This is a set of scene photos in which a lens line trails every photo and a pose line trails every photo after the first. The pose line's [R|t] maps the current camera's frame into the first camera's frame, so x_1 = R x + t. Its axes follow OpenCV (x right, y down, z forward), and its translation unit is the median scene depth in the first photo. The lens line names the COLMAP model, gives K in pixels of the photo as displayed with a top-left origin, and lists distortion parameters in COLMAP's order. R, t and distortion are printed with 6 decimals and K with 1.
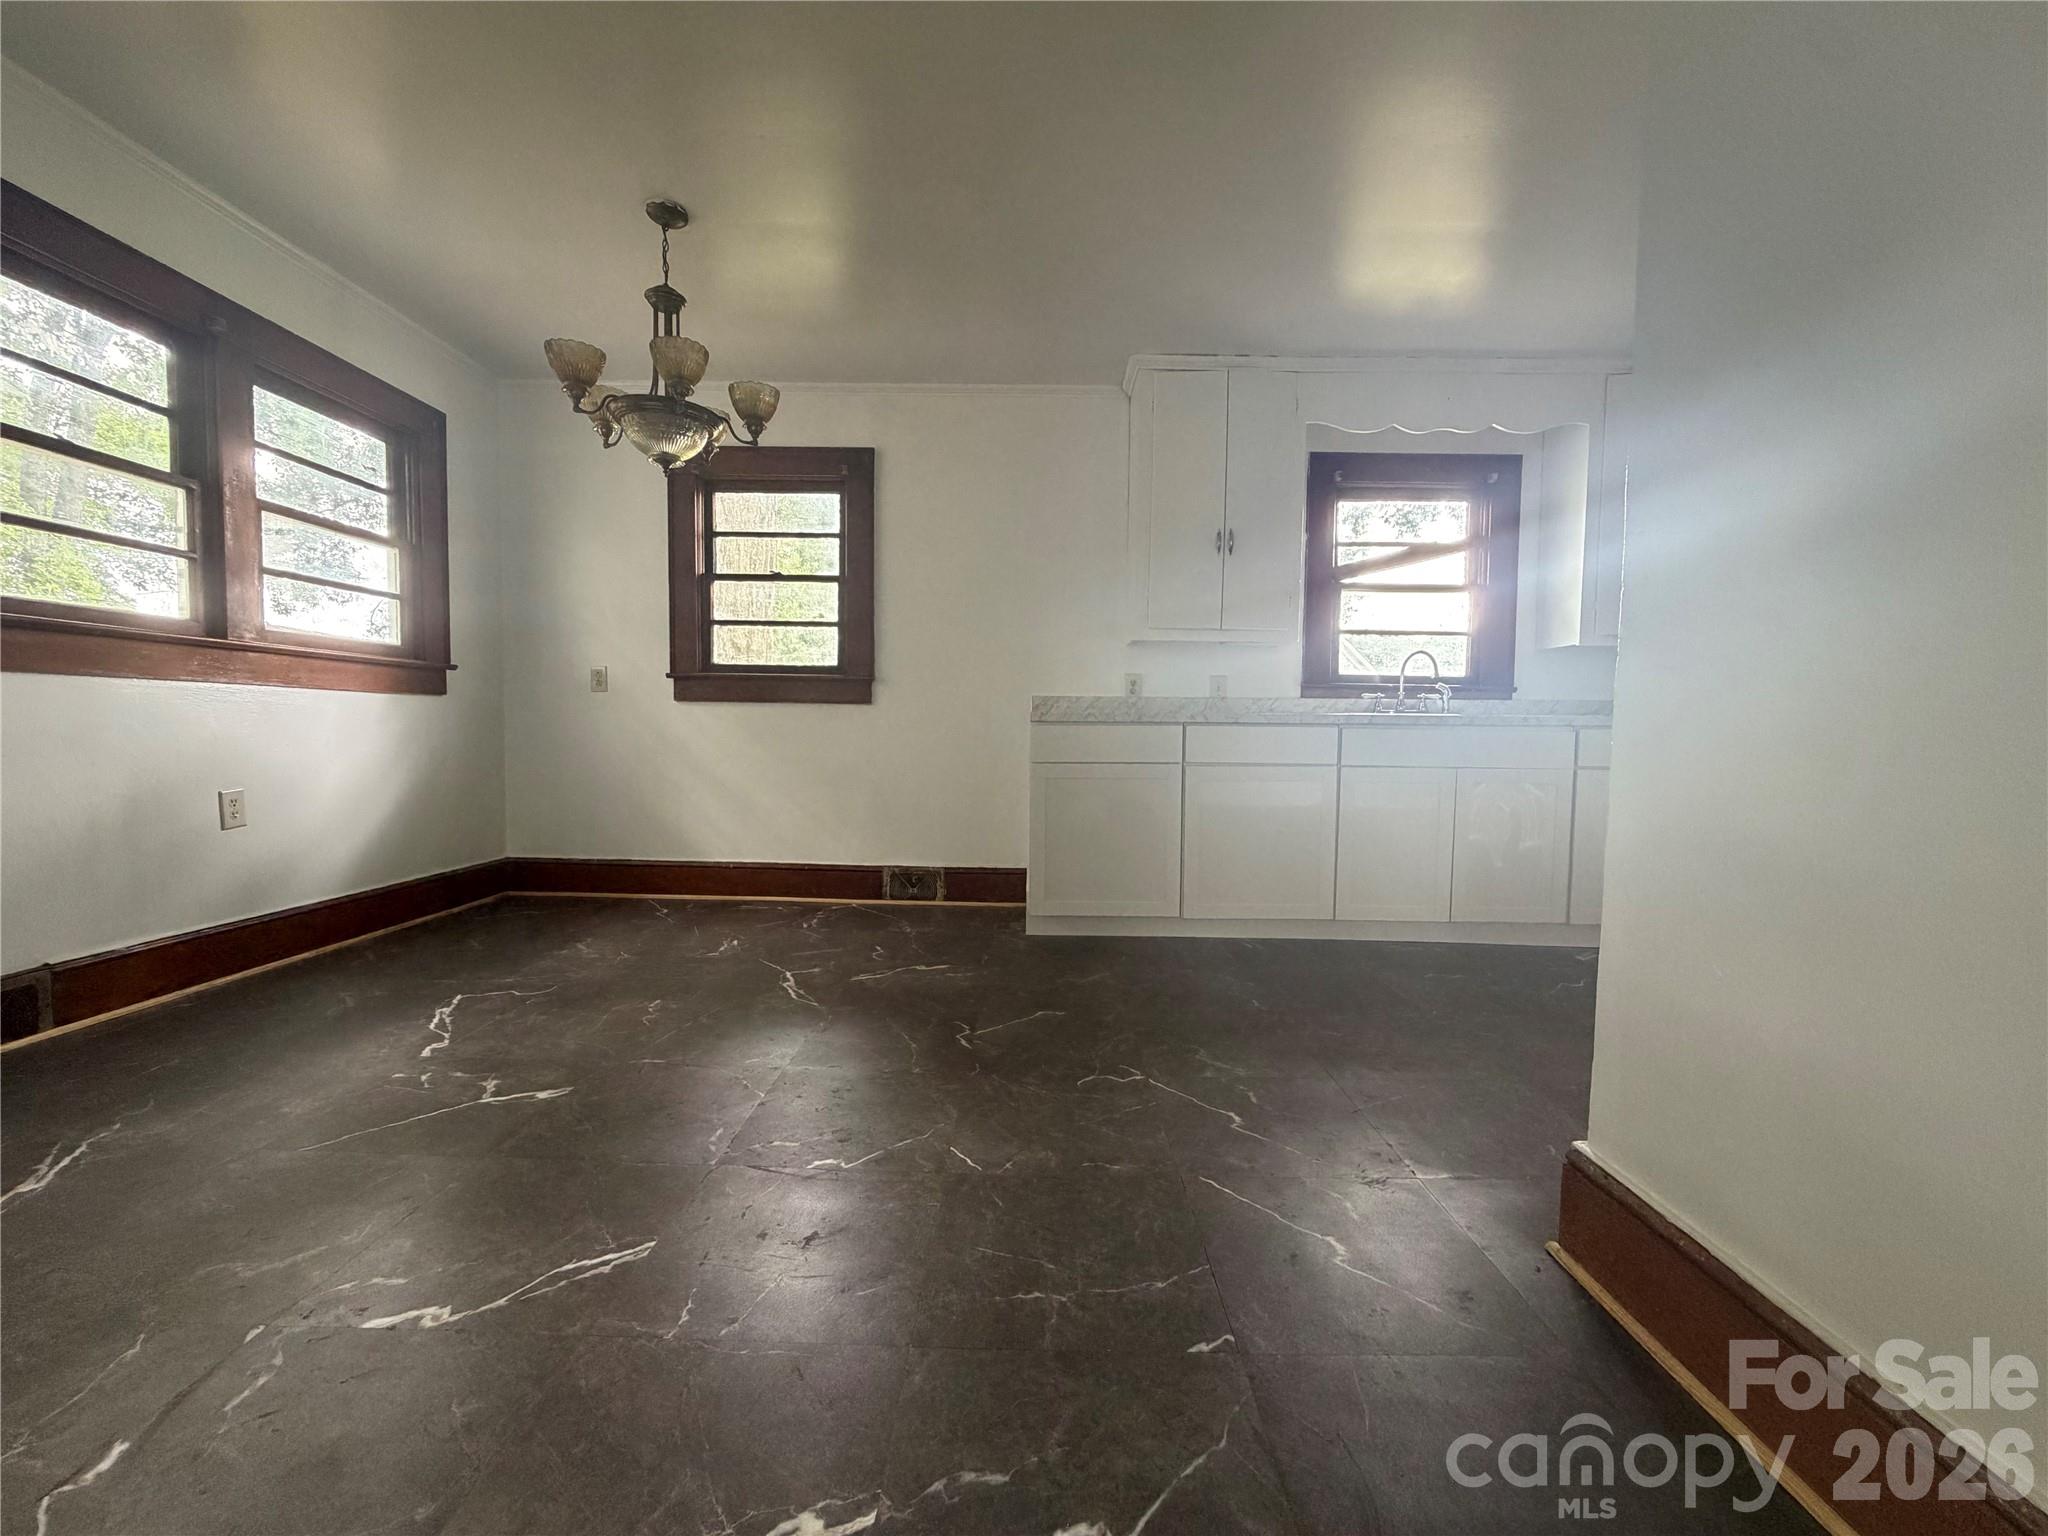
lens RADIAL K [[815.3, 0, 1021.6], [0, 815.3, 771.0], [0, 0, 1]] dist [-0.000804, 0.000277]
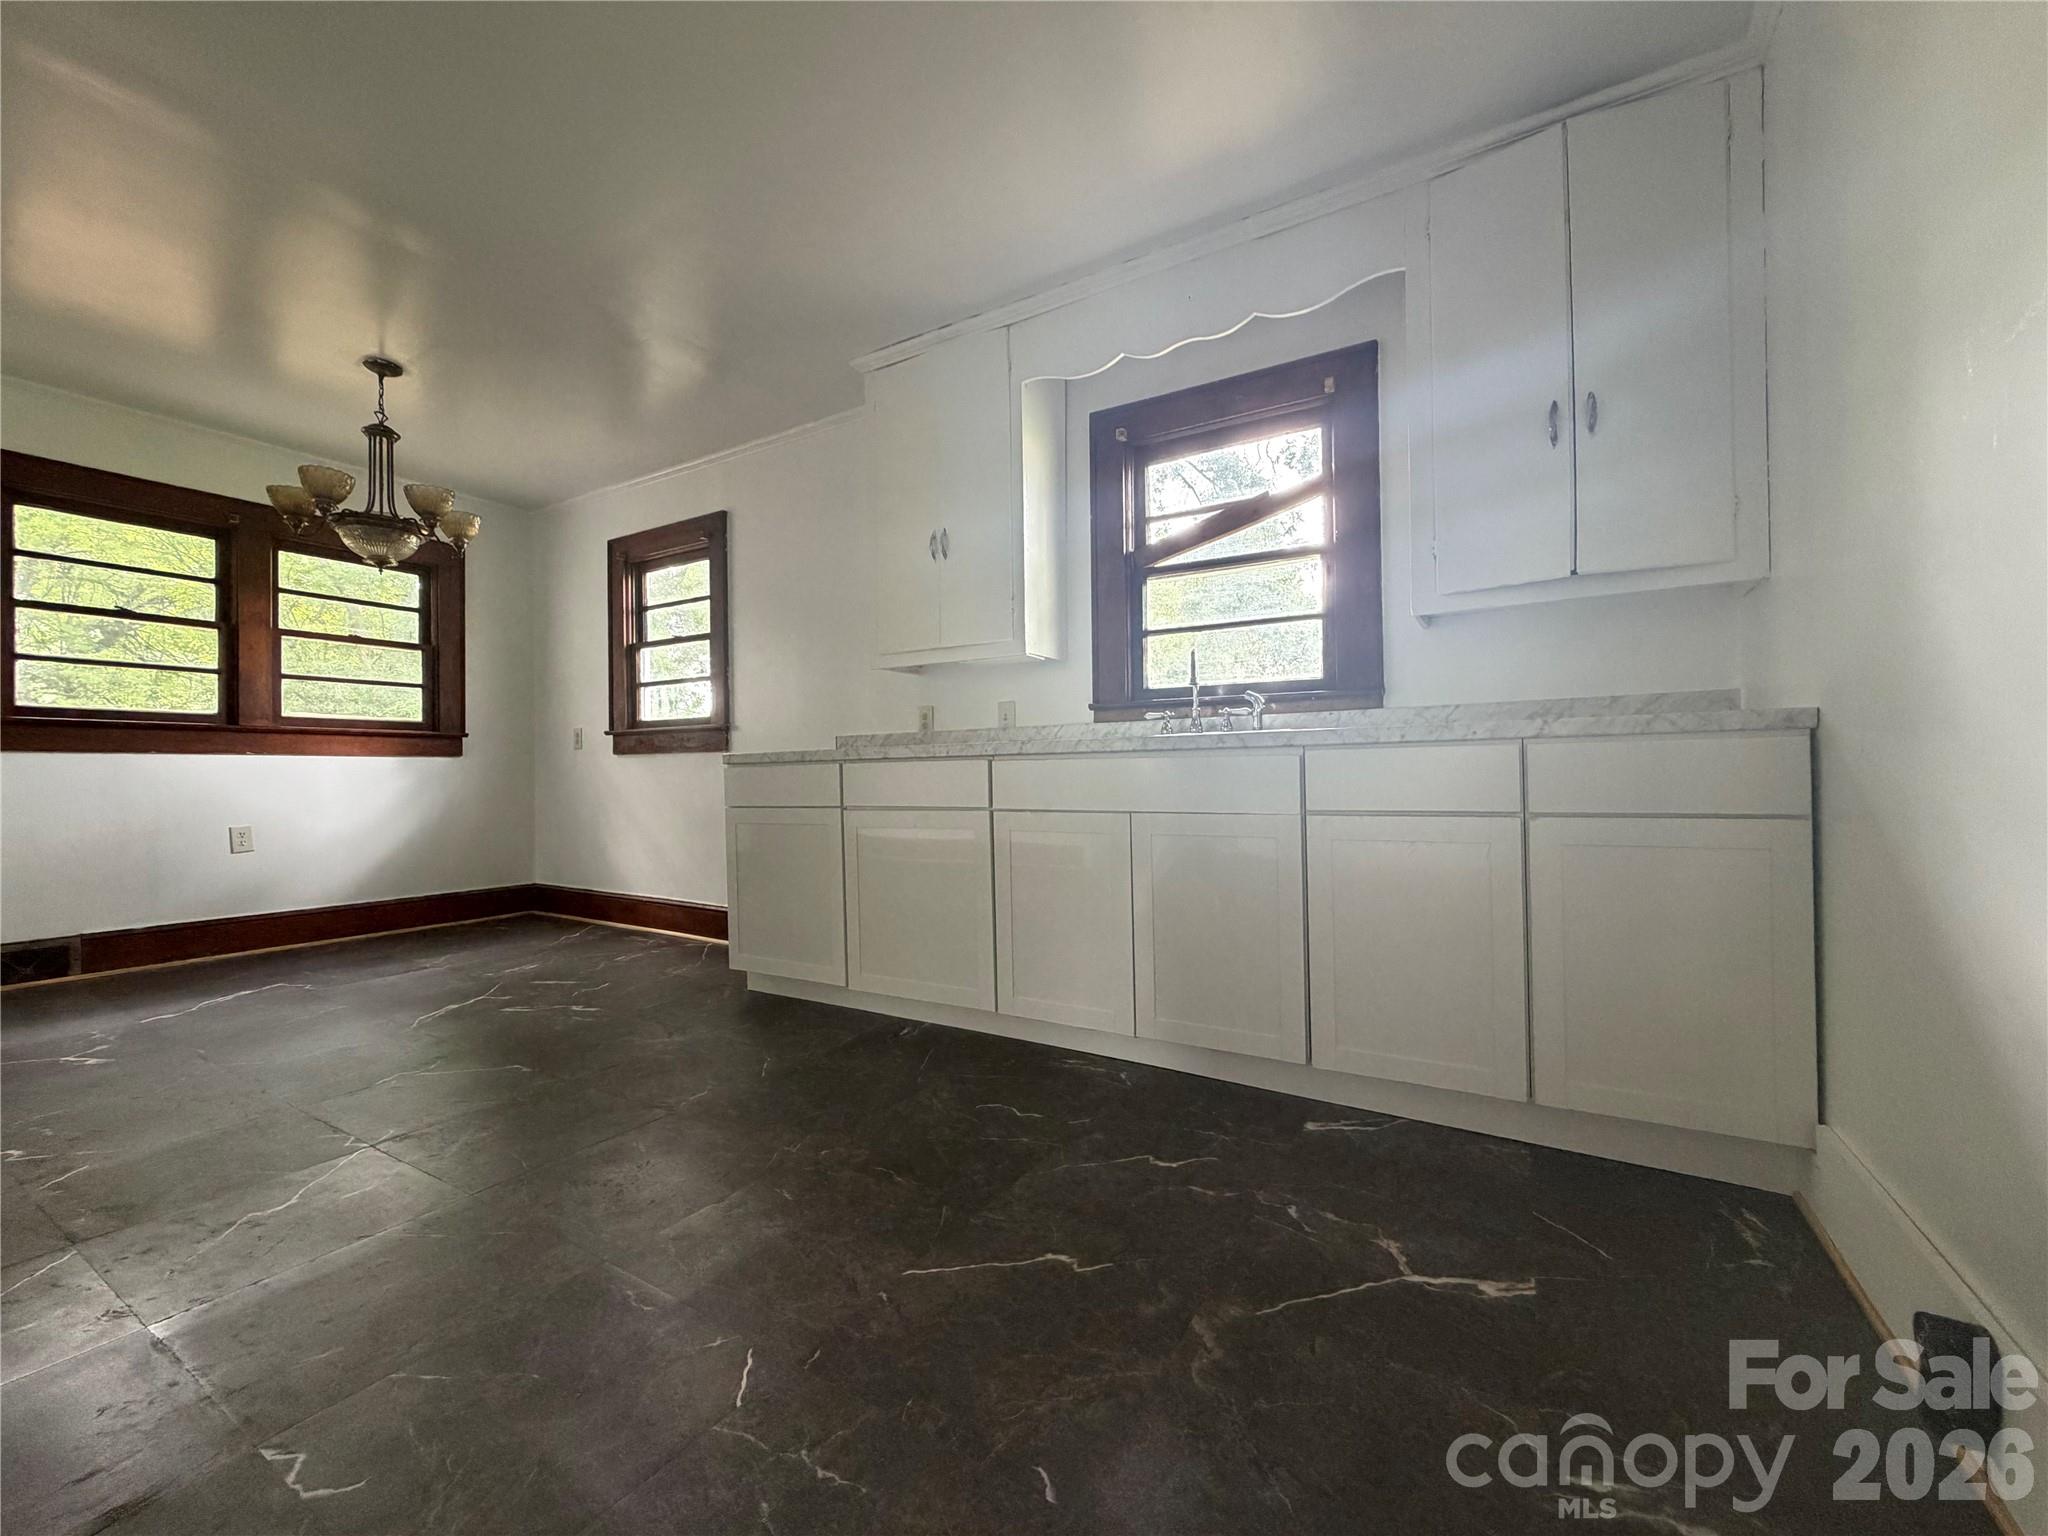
lens RADIAL K [[815.3, 0, 1021.6], [0, 815.3, 771.0], [0, 0, 1]] dist [-0.000804, 0.000277]
pose [[0.863688, -0.024706, -0.503421, 0.689167], [-0.003605, 0.998470, -0.055186, -0.000551], [0.504014, 0.049478, 0.862277, 0.301668]]
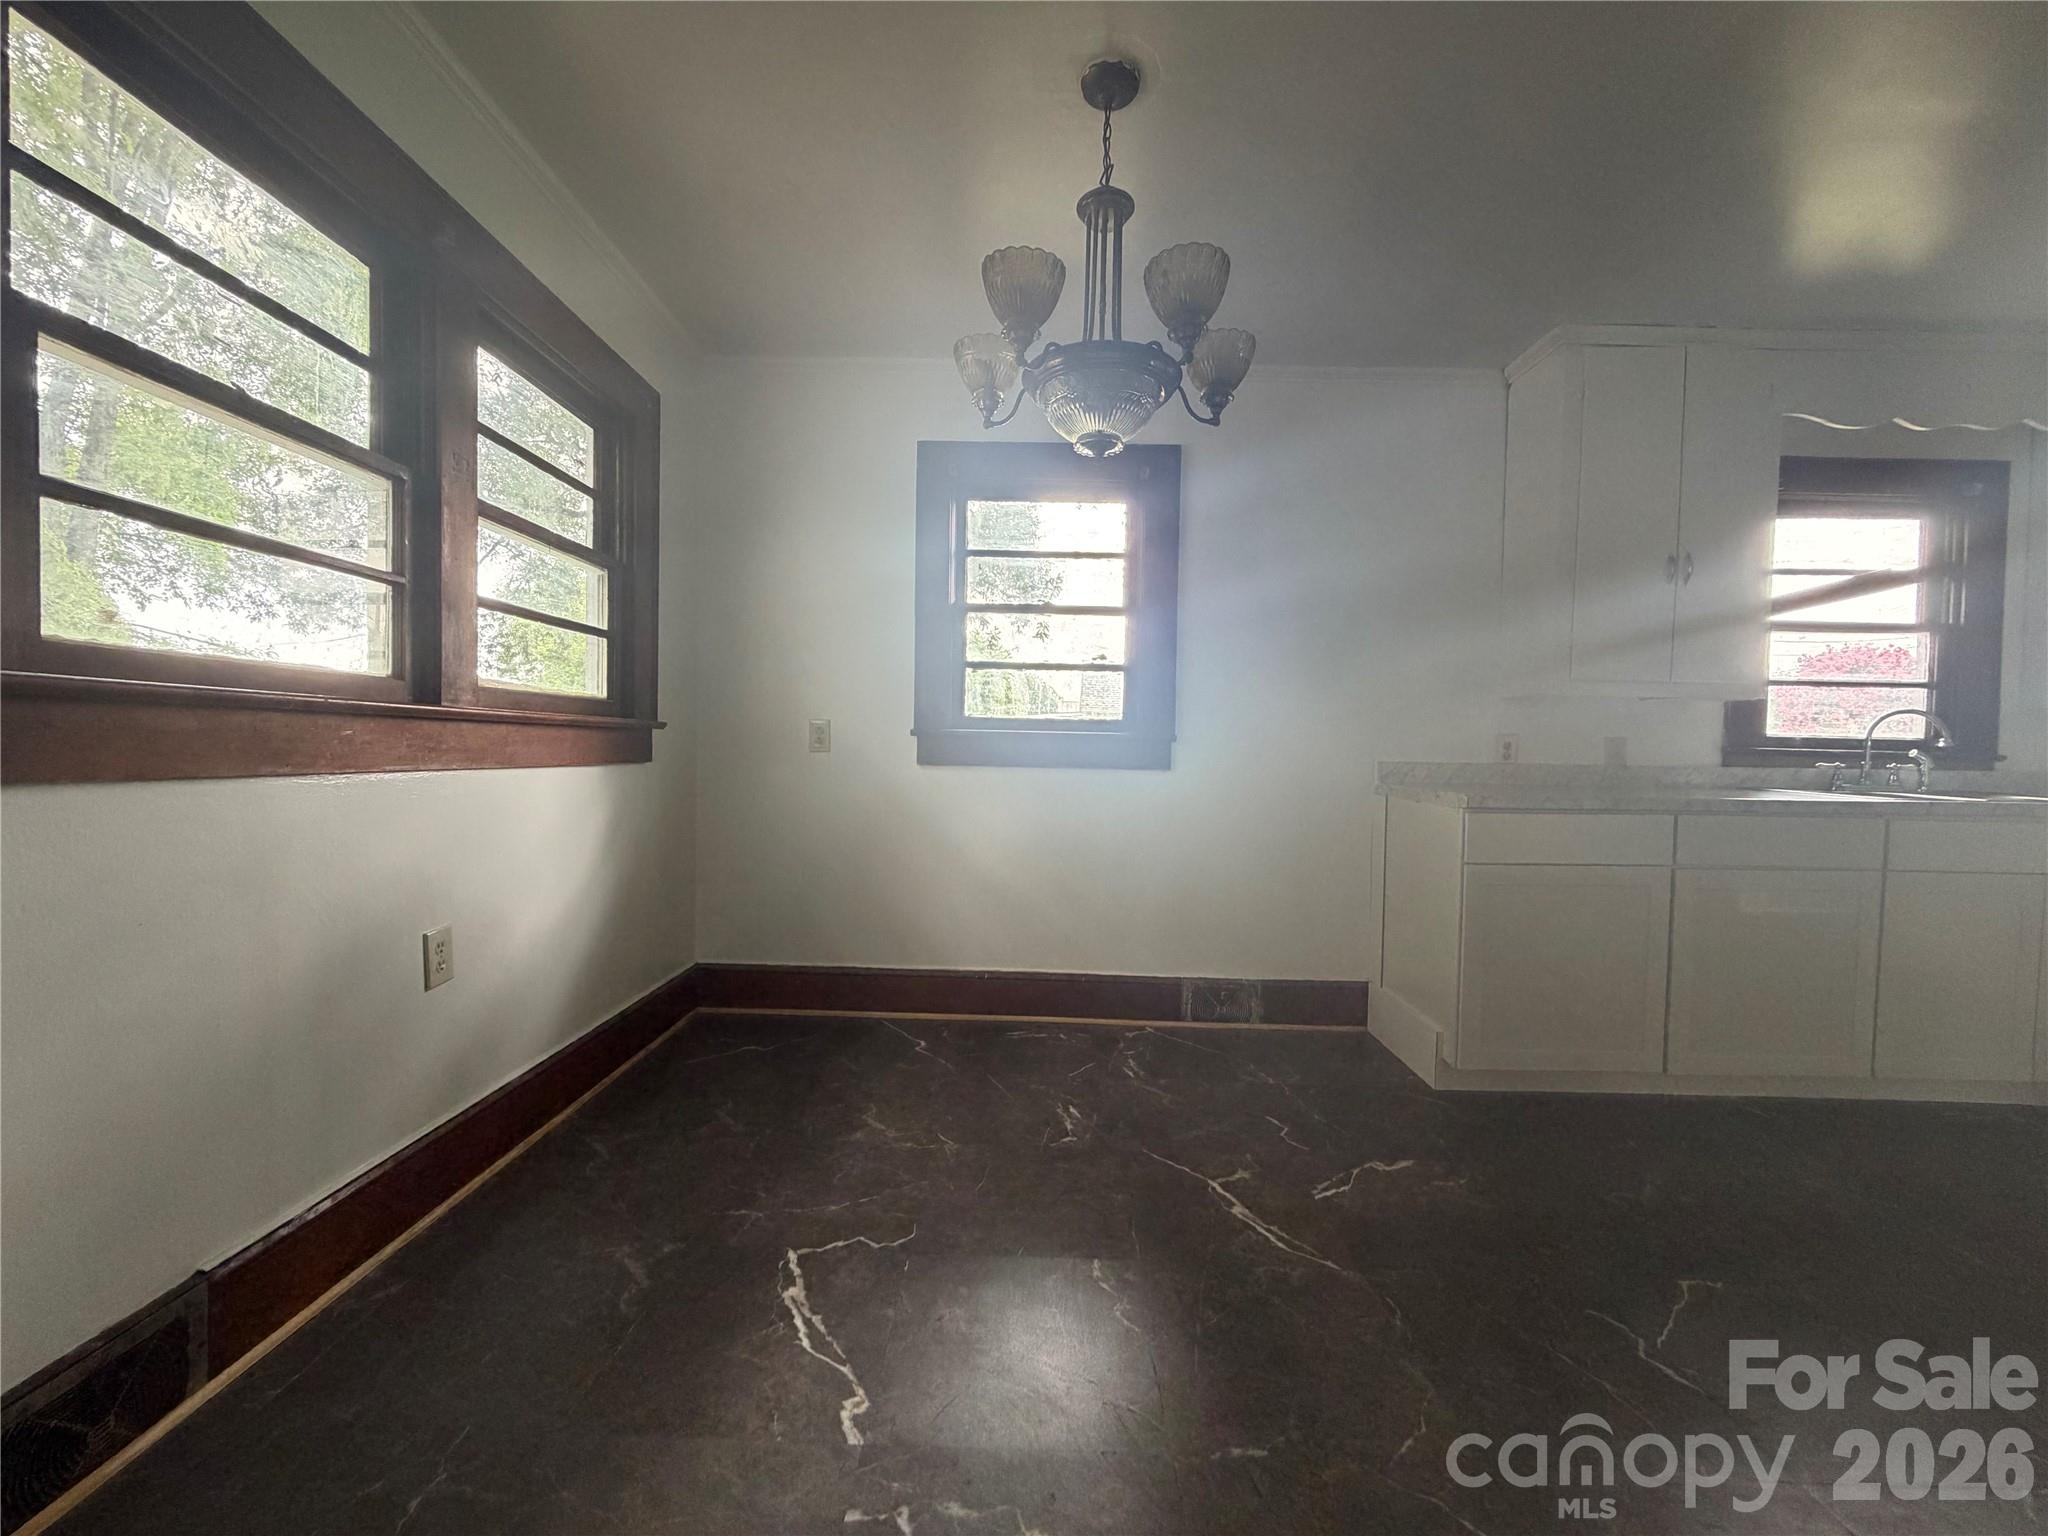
lens RADIAL K [[816.9, 0, 1021.0], [0, 816.9, 769.3], [0, 0, 1]] dist [-0.002459, -0.000207]
pose [[0.999974, 0.004799, 0.005380, -0.343731], [-0.004653, 0.999629, -0.026846, -0.063591], [-0.005507, 0.026820, 0.999625, 0.225375]]
